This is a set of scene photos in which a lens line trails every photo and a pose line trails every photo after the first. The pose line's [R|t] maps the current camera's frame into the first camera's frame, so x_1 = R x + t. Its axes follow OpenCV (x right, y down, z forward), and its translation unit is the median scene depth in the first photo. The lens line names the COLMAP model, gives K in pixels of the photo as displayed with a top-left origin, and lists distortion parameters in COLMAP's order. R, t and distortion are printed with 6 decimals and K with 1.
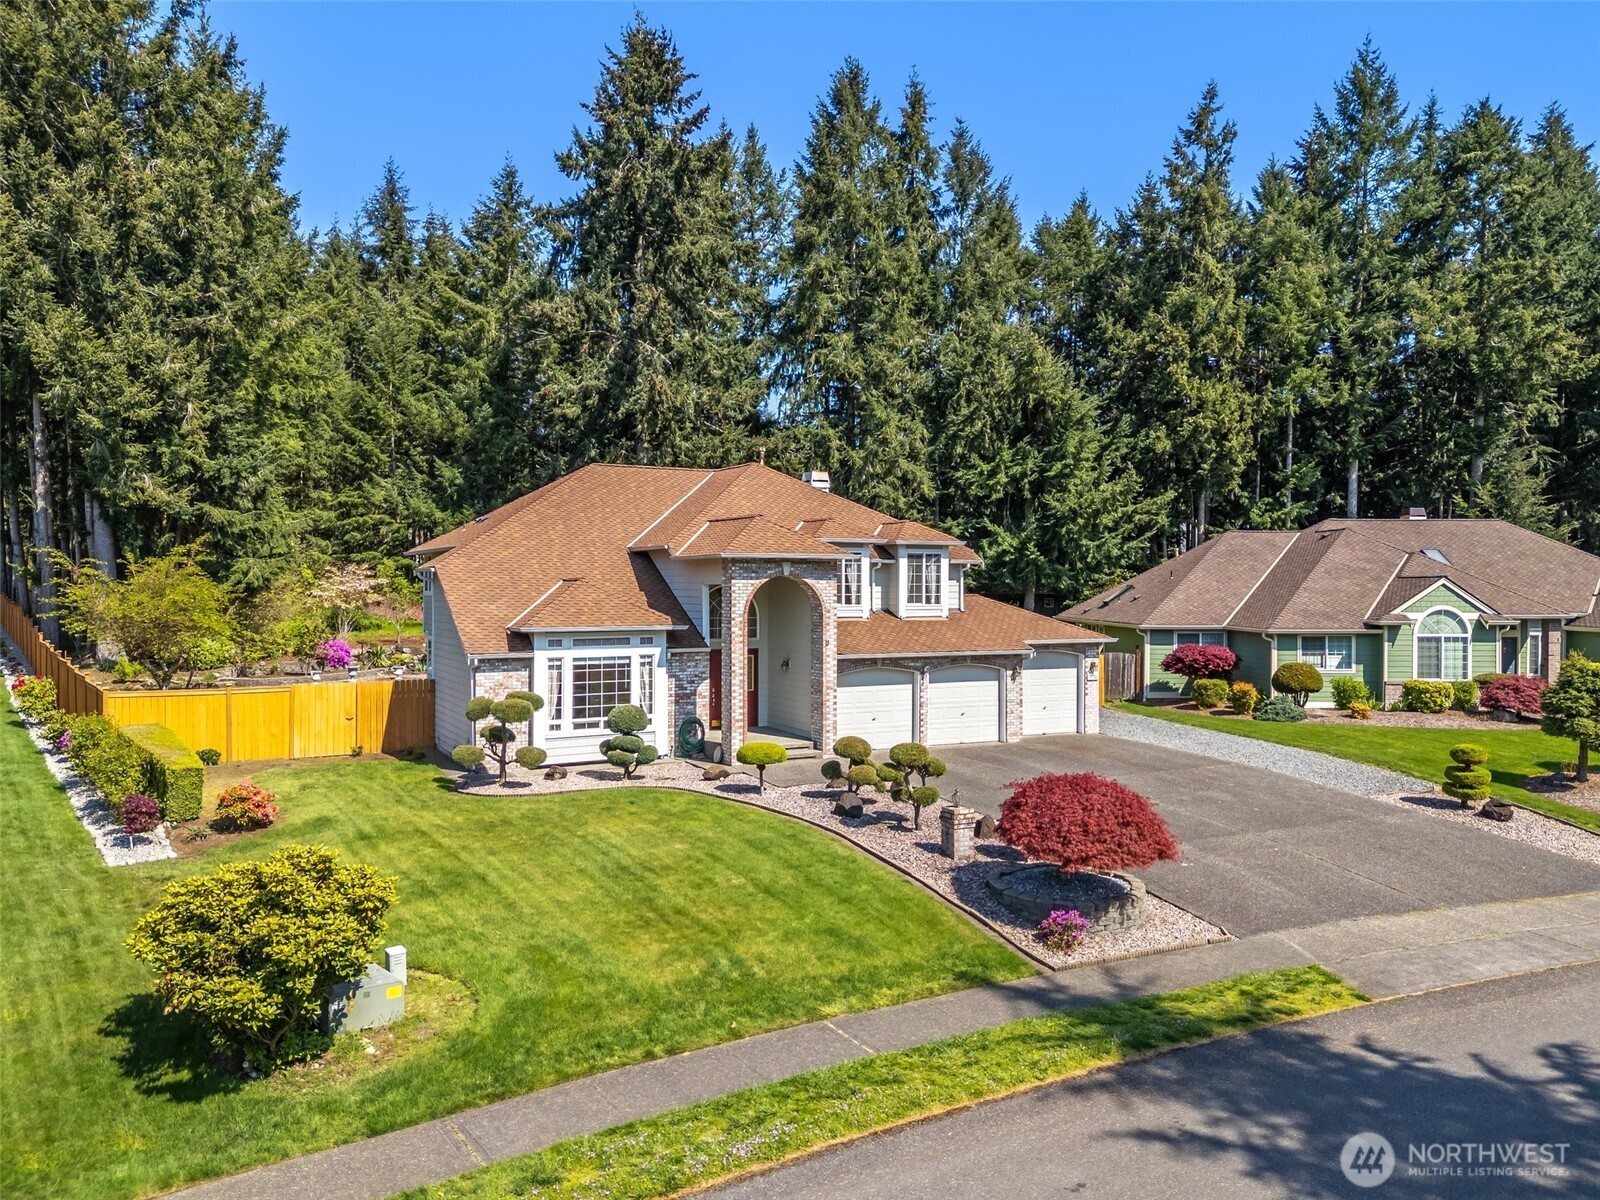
lens RADIAL K [[1175.0, 0, 793.1], [0, 1175.0, 596.6], [0, 0, 1]] dist [0.063552, -0.063814]
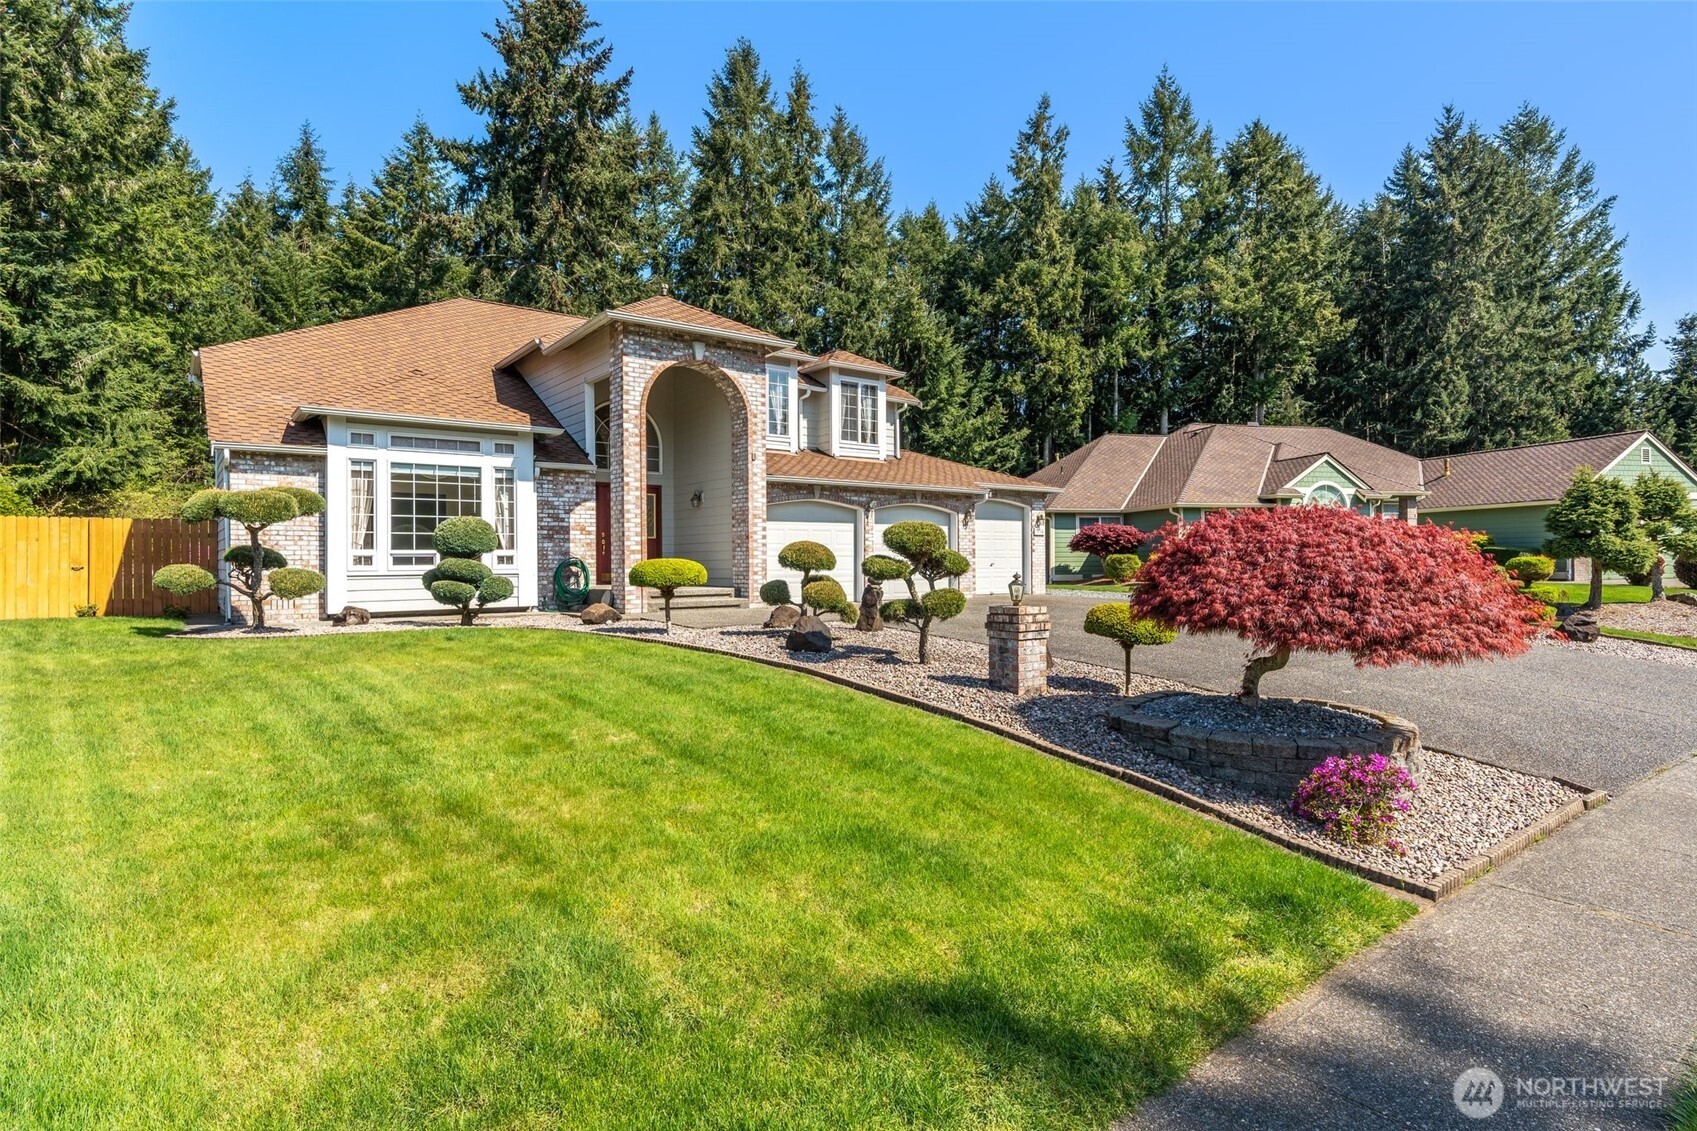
lens RADIAL K [[892.2, 0, 844.8], [0, 892.2, 550.9], [0, 0, 1]] dist [-0.011675, 0.000315]
pose [[0.984846, -0.007231, 0.173283, -0.006183], [0.011603, 0.999639, -0.024229, 0.053469], [-0.173045, 0.025872, 0.984574, 0.192869]]
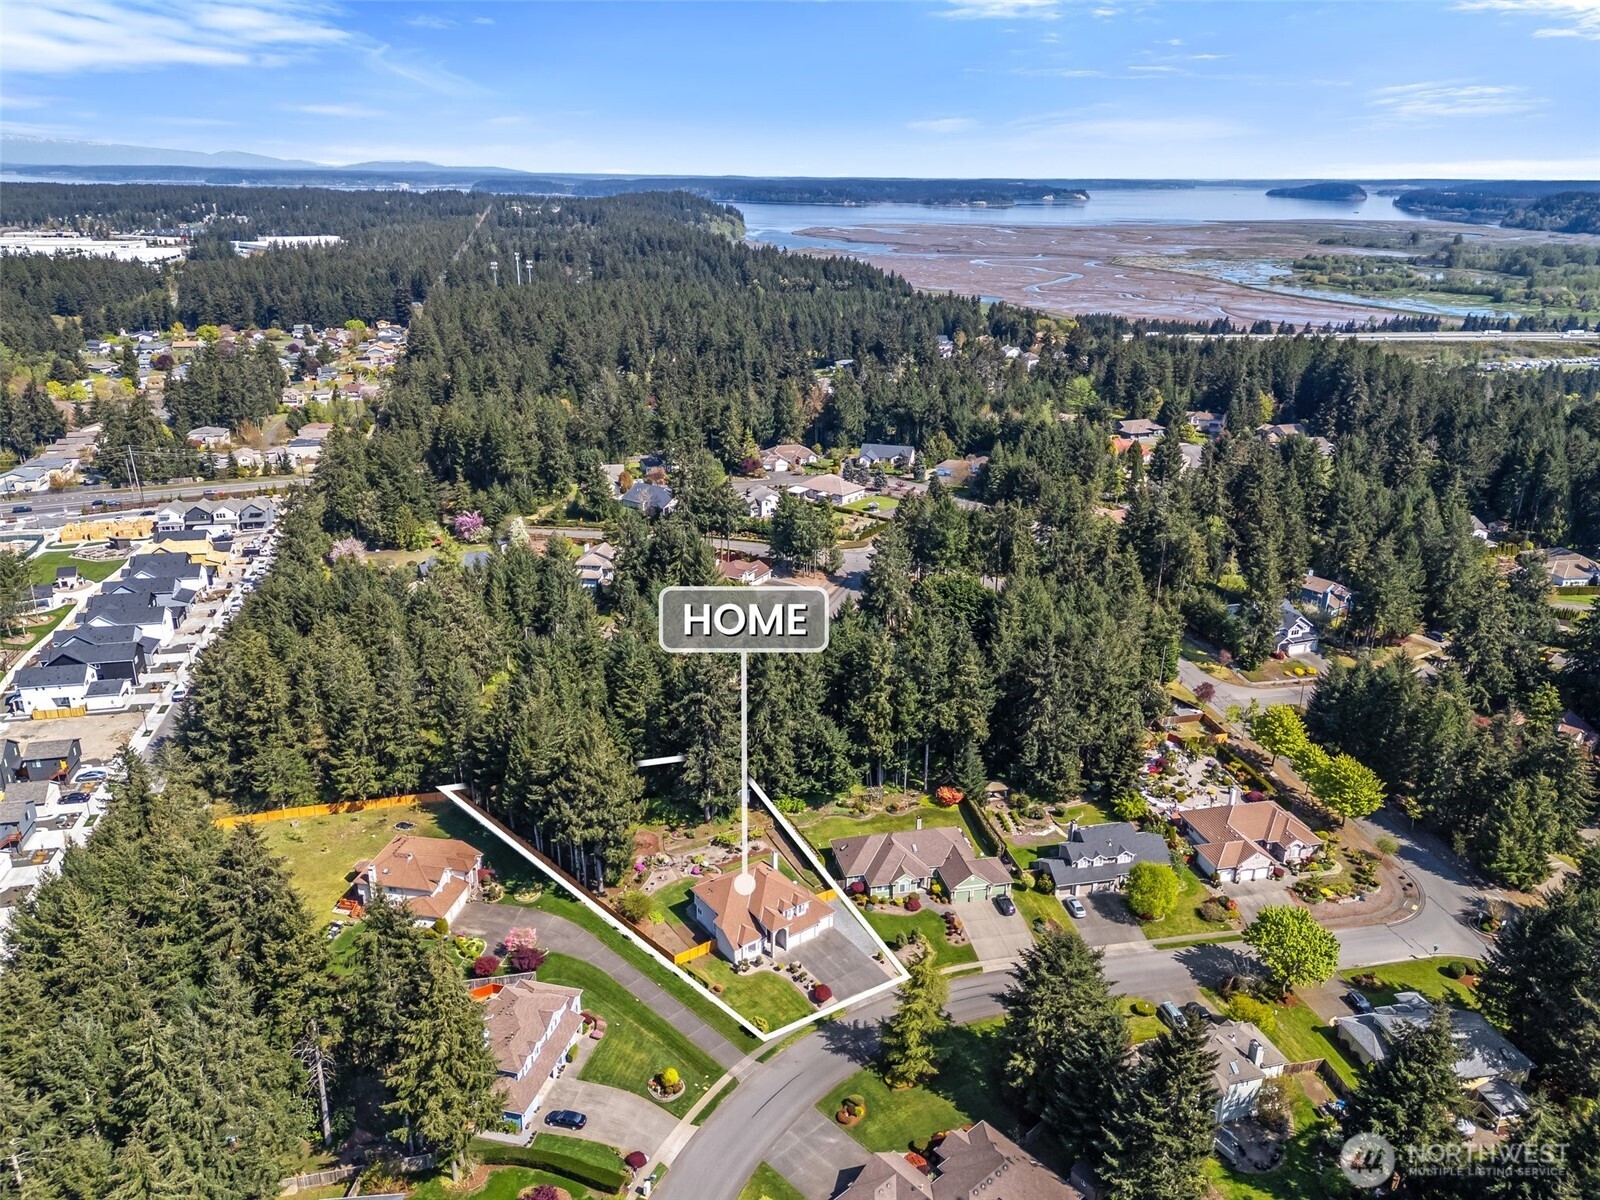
lens RADIAL K [[1175.0, 0, 786.2], [0, 1175.0, 555.2], [0, 0, 1]] dist [0.063552, -0.063814]
pose [[0.989726, -0.041808, 0.136725, -0.340391], [0.000037, 0.956367, 0.292167, -1.693919], [-0.142974, -0.289160, 0.946544, -1.975618]]
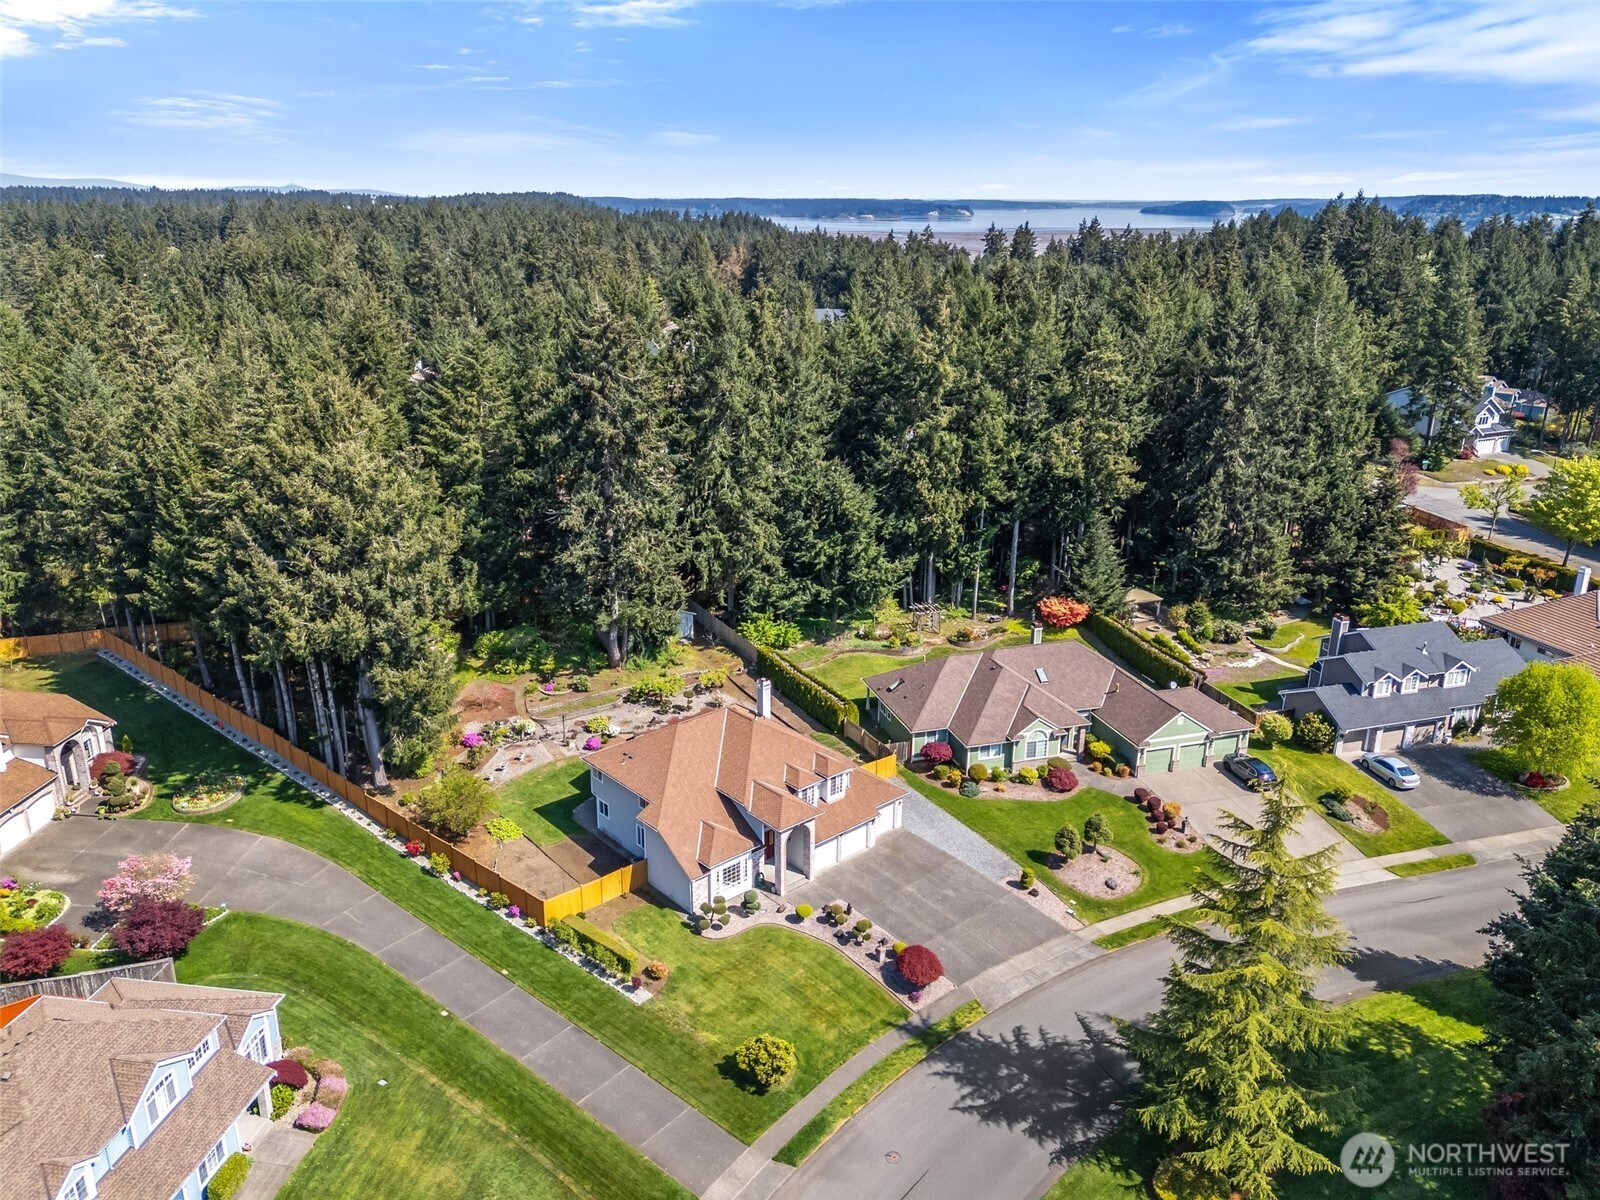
lens RADIAL K [[1175.0, 0, 785.8], [0, 1175.0, 582.7], [0, 0, 1]] dist [0.063552, -0.063814]
pose [[0.972539, -0.073608, 0.220793, -0.261324], [0.004811, 0.954824, 0.297132, -0.601199], [-0.232690, -0.287911, 0.928958, -0.587984]]
